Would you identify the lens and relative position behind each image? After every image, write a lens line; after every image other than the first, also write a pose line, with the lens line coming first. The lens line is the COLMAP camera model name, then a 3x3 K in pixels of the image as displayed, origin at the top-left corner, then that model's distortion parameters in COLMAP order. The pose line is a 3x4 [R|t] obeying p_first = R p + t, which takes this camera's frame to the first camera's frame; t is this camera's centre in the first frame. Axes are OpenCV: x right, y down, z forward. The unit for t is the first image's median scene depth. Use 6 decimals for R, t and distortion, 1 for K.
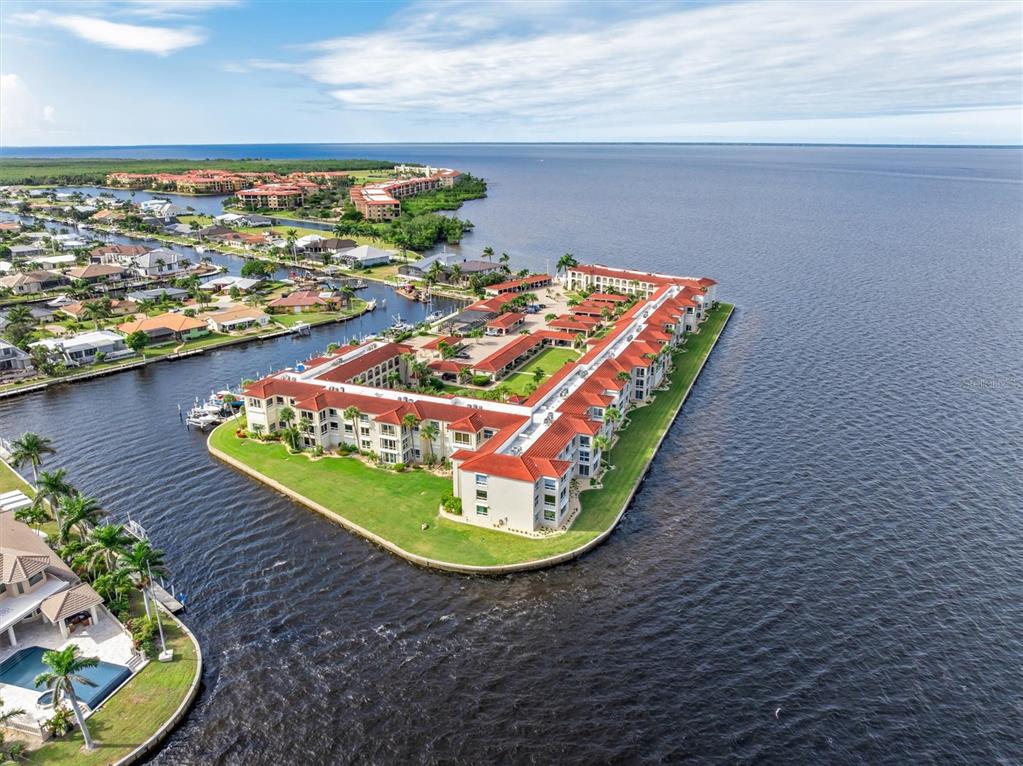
lens RADIAL K [[704.7, 0, 508.8], [0, 704.7, 383.7], [0, 0, 1]] dist [-0.019610, 0.014623]
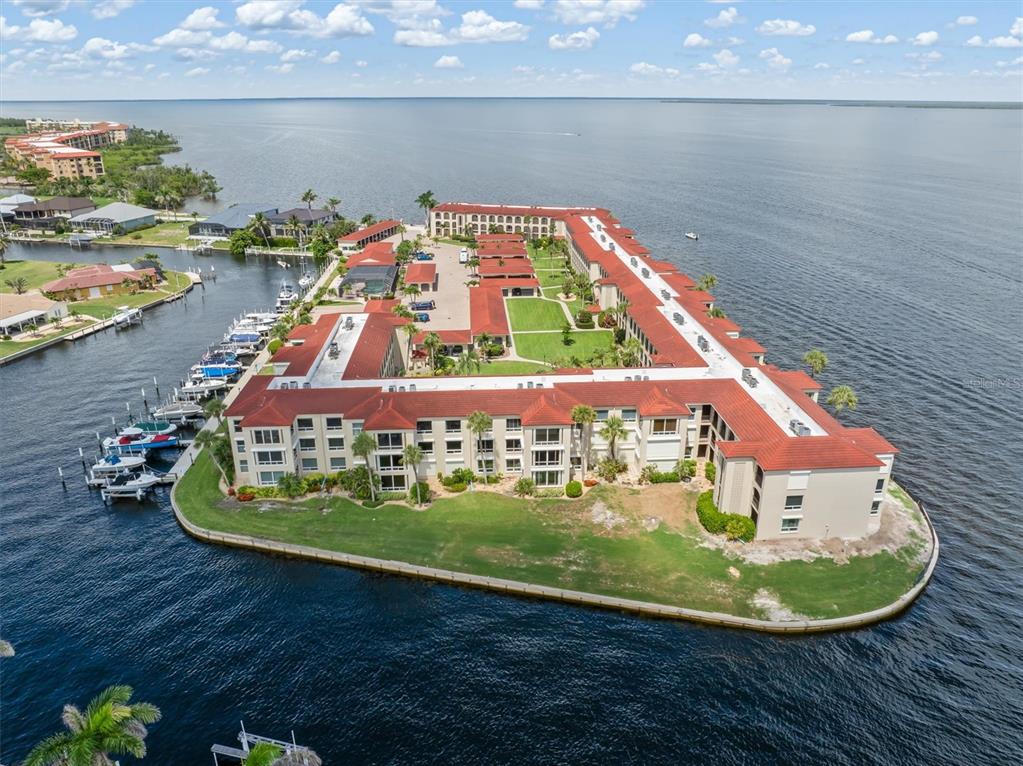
lens RADIAL K [[704.7, 0, 519.0], [0, 704.7, 376.6], [0, 0, 1]] dist [-0.019610, 0.014623]
pose [[0.897666, -0.163260, 0.409319, -0.250116], [0.142818, 0.986490, 0.080260, -0.023684], [-0.416892, -0.013588, 0.908854, 0.241218]]
